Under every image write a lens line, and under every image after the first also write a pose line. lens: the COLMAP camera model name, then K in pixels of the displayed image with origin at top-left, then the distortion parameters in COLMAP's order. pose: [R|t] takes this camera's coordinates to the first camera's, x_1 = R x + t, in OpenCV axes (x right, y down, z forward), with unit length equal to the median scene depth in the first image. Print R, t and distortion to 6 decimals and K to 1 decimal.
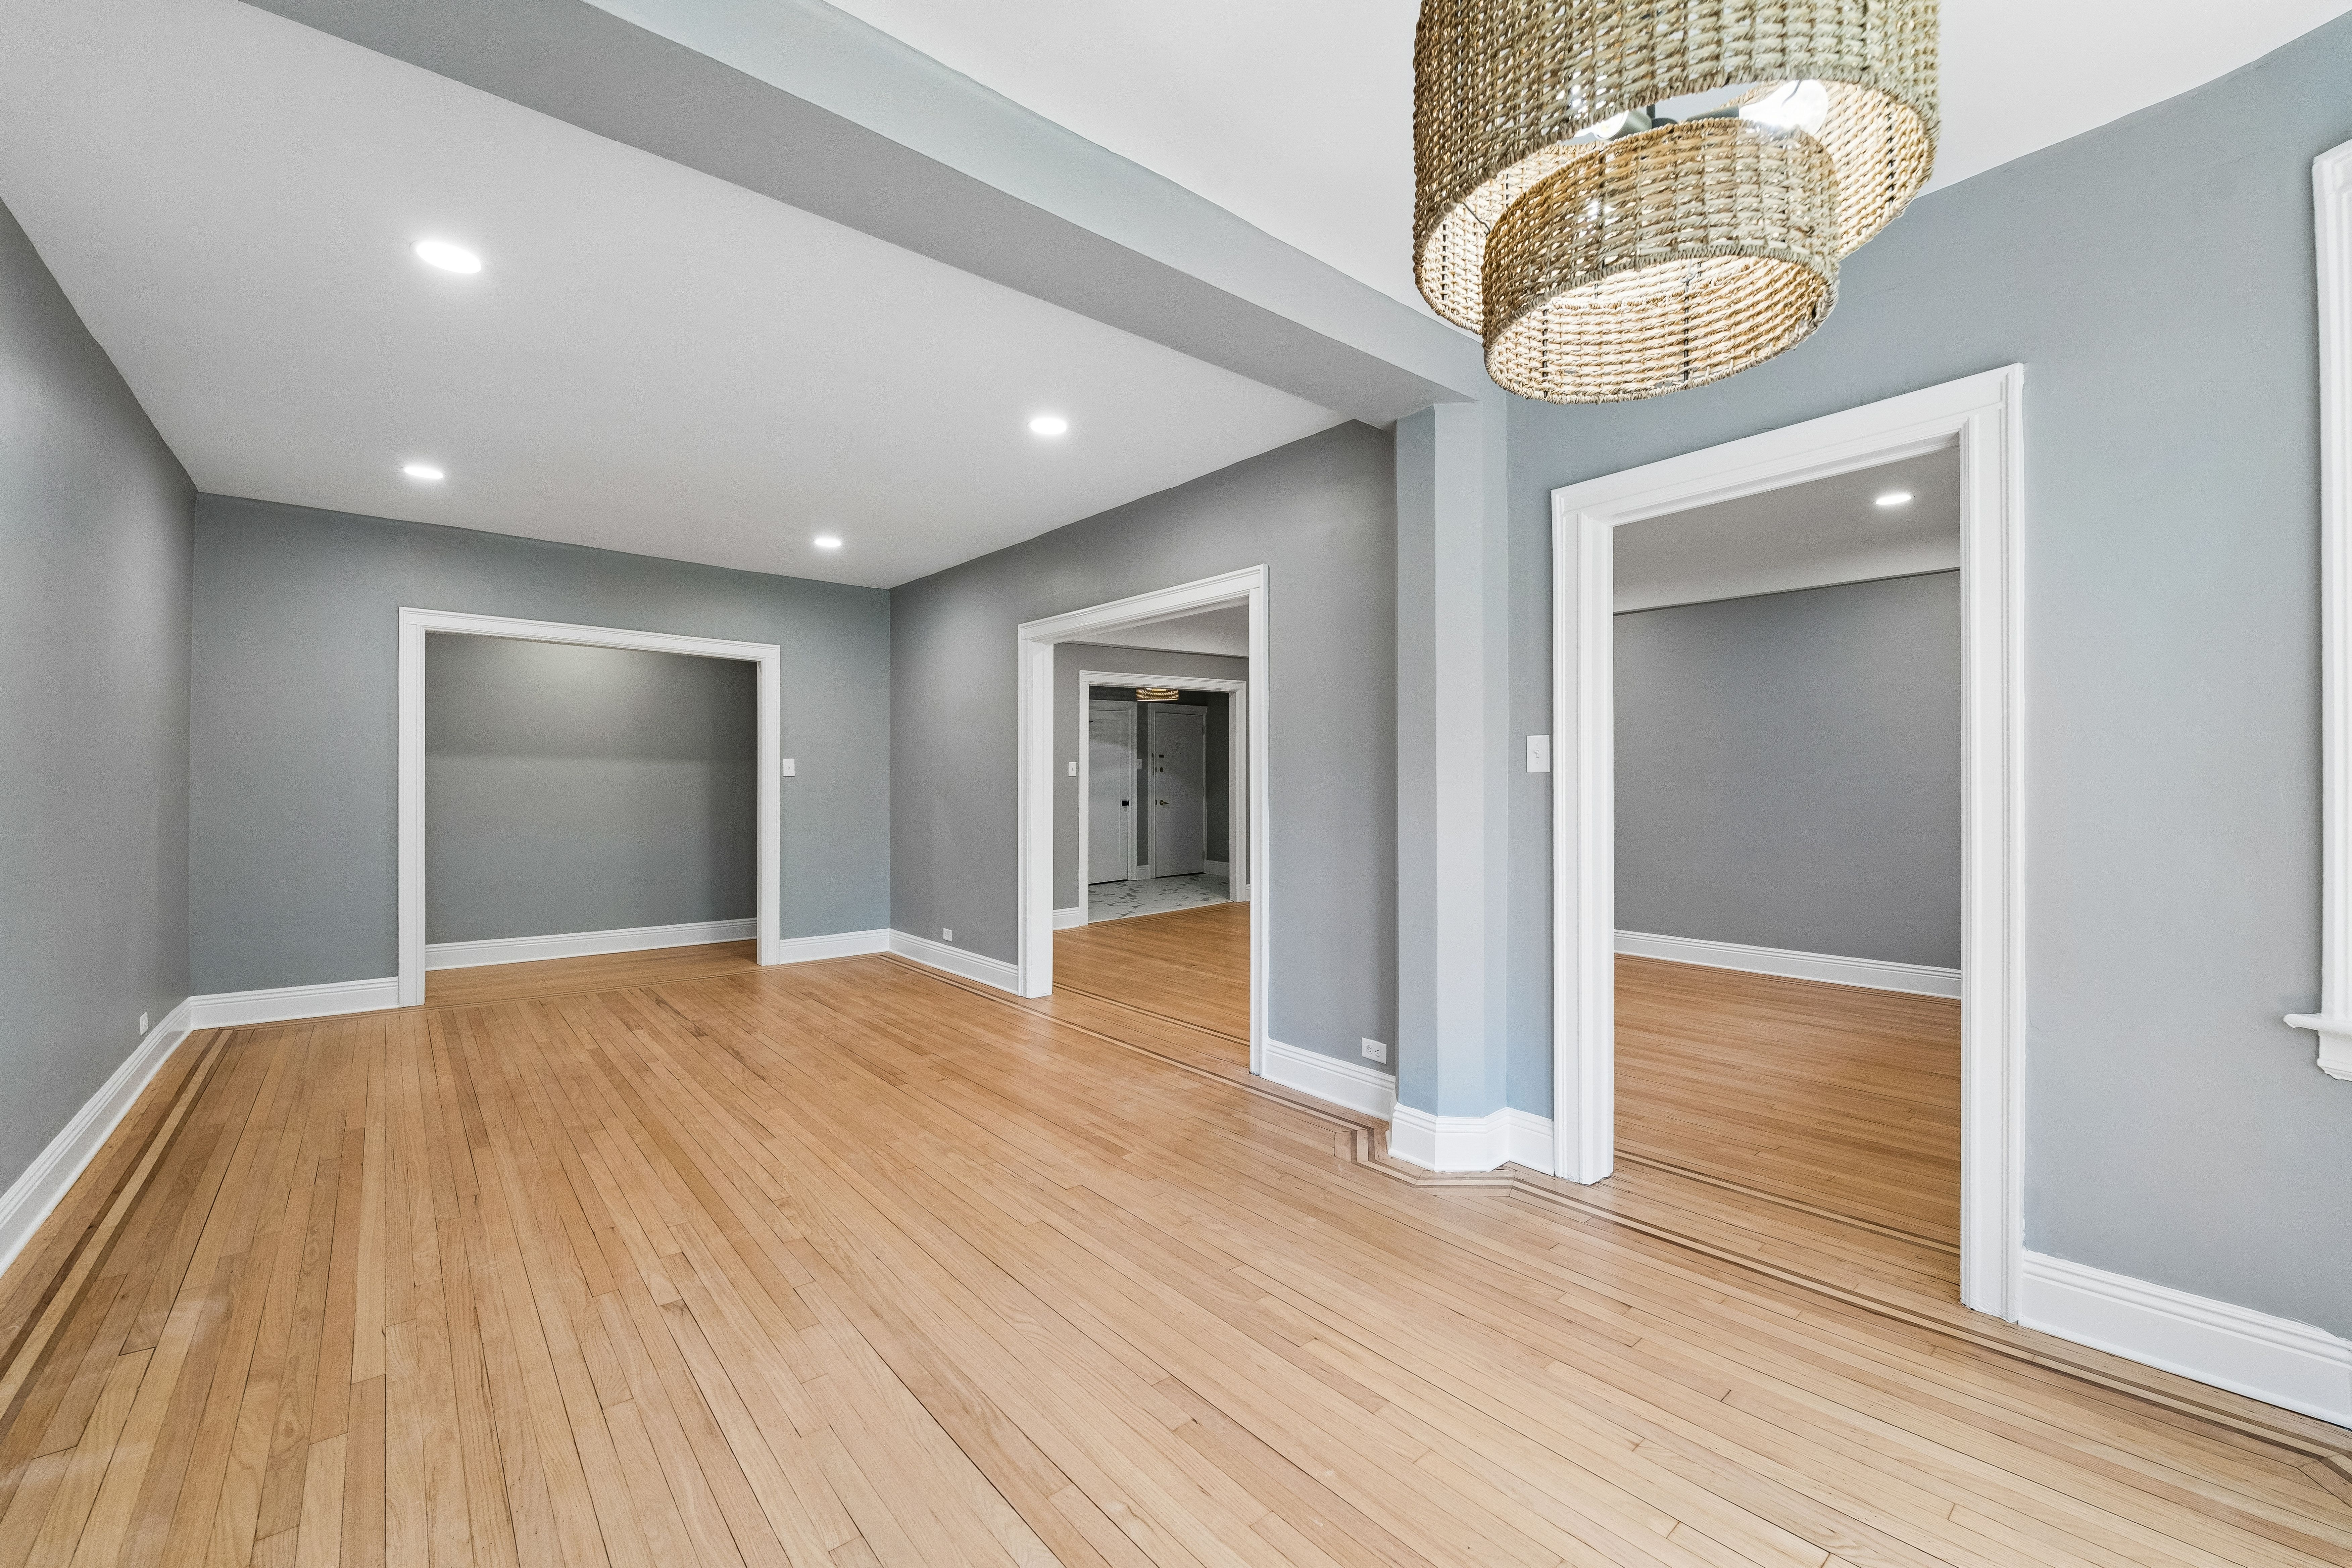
lens RADIAL K [[940.0, 0, 1185.6], [0, 940.0, 772.8], [0, 0, 1]] dist [0.000661, 0.000017]
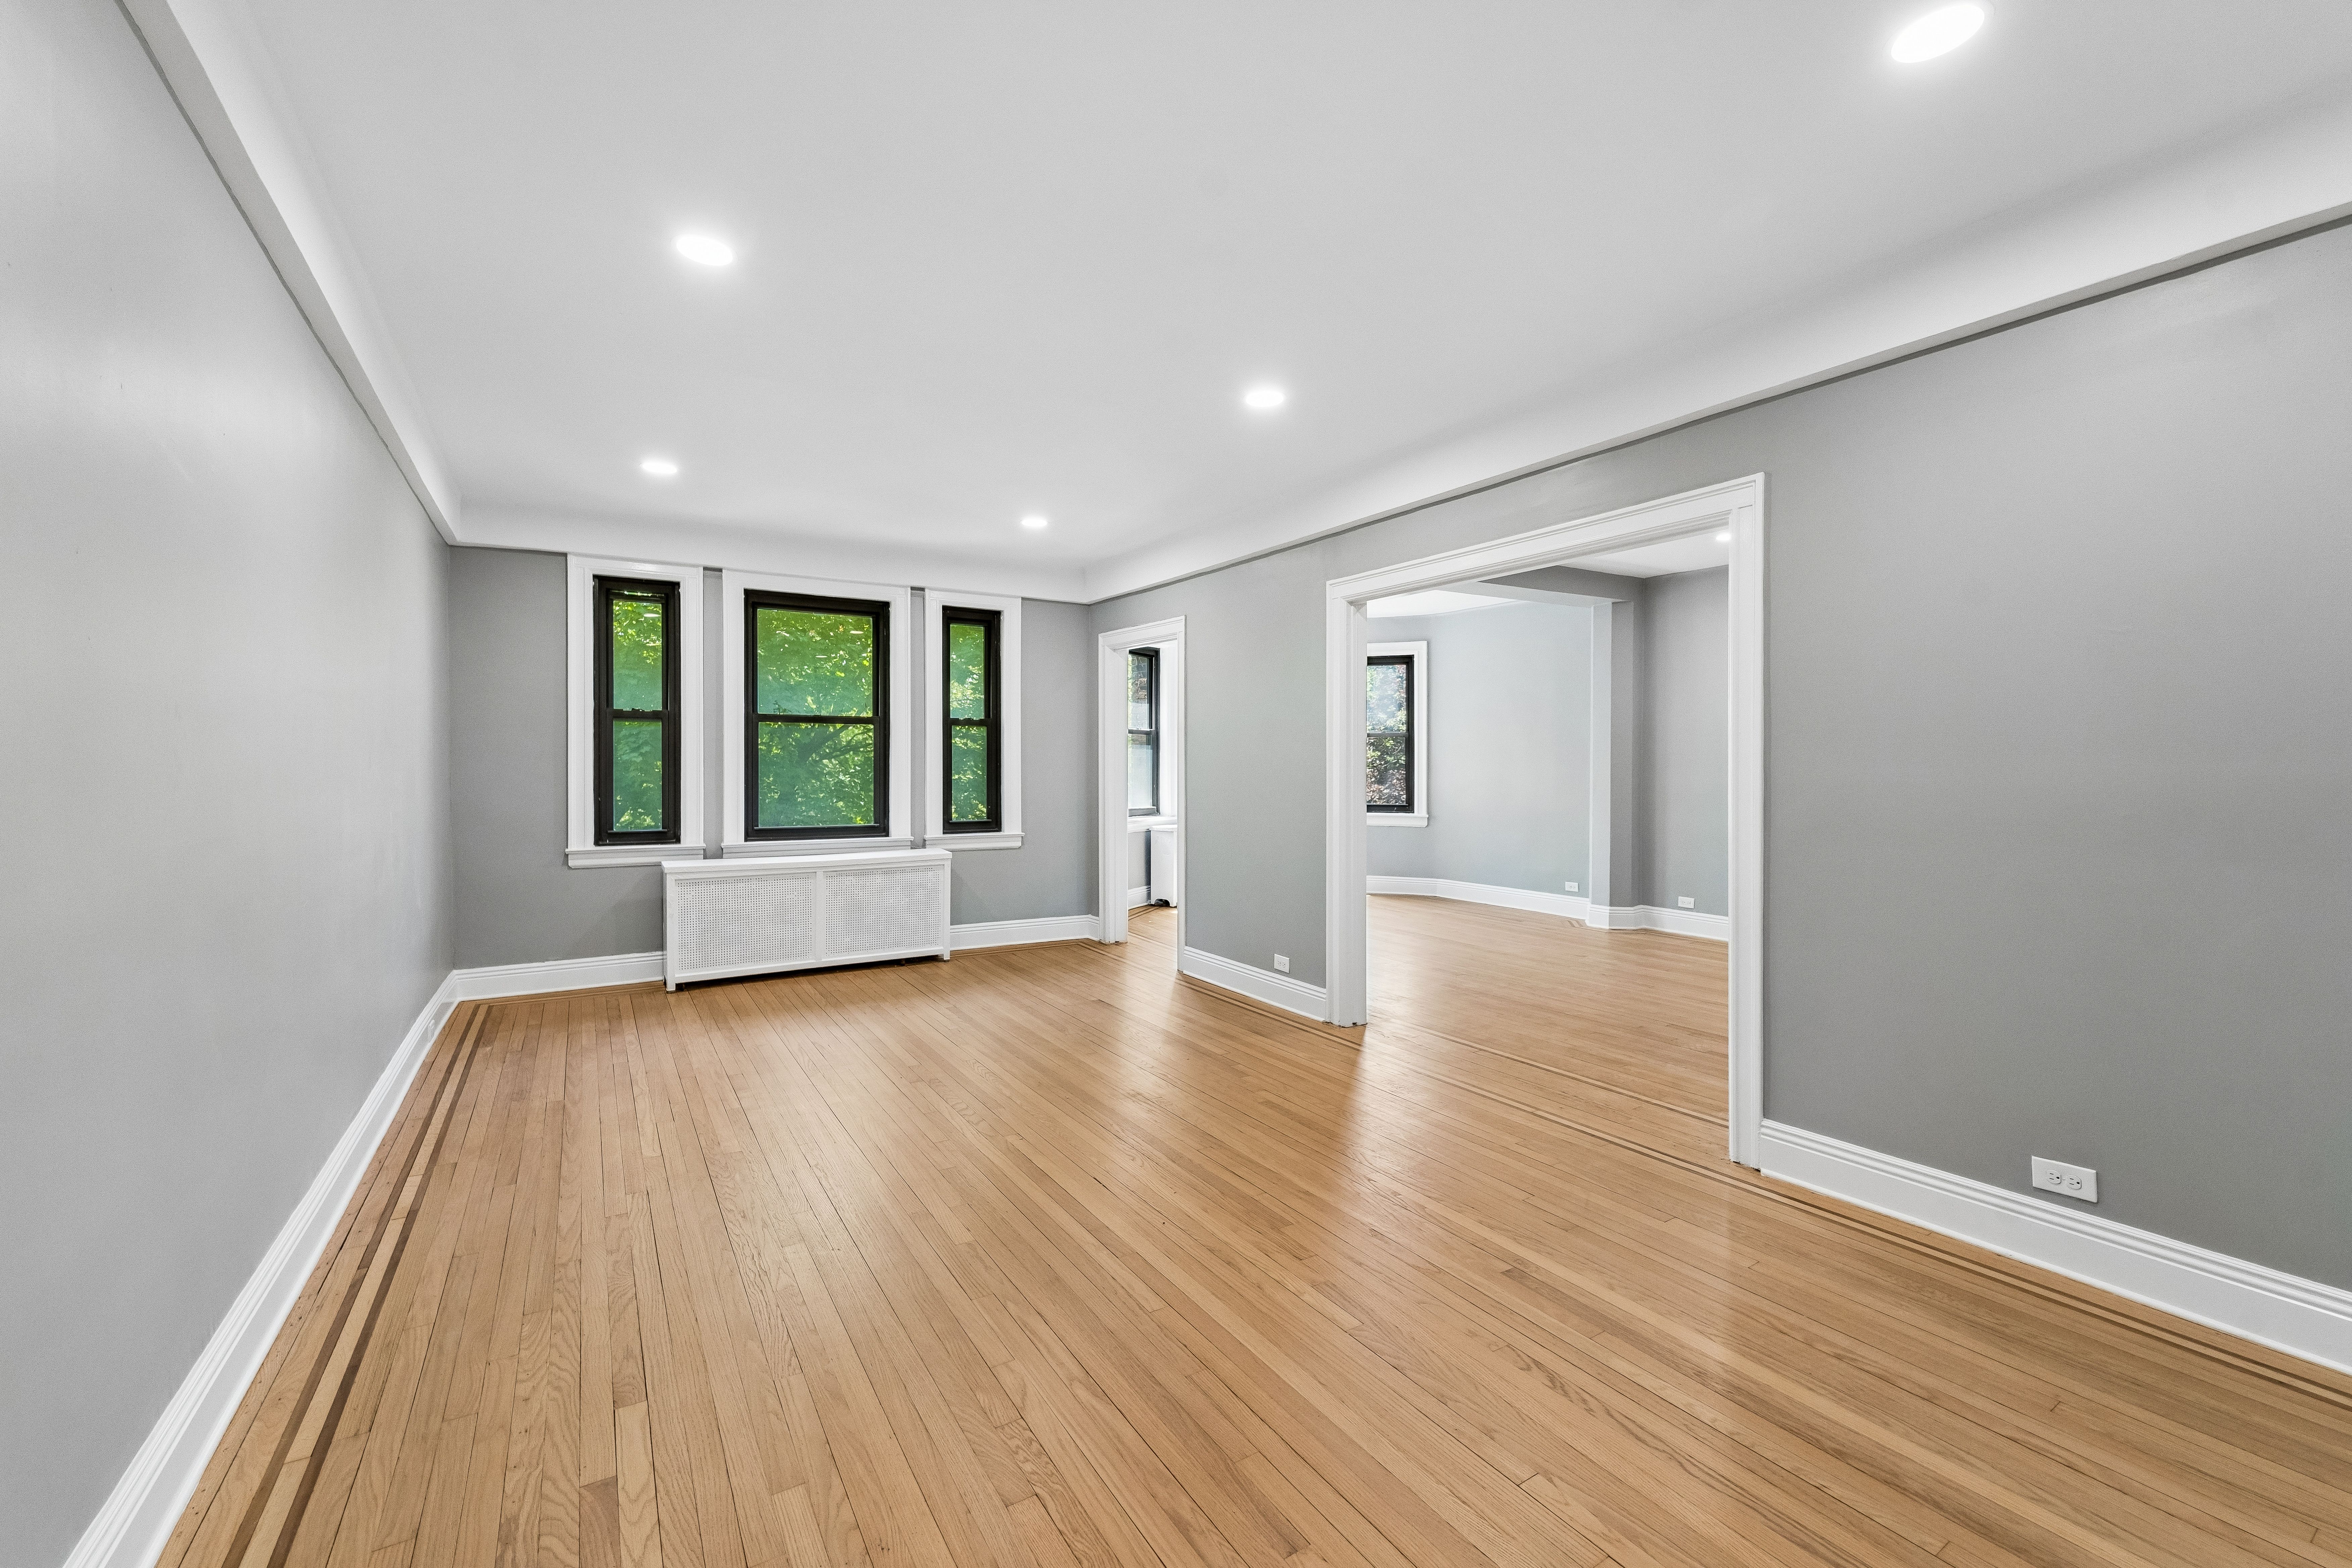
lens RADIAL K [[951.4, 0, 1161.6], [0, 951.4, 773.7], [0, 0, 1]] dist [0.000757, -0.000511]
pose [[-0.987511, 0.000746, 0.157548, 0.142392], [0.000764, 1.000000, 0.000055, 0.017960], [-0.157548, 0.000175, -0.987511, 2.389275]]
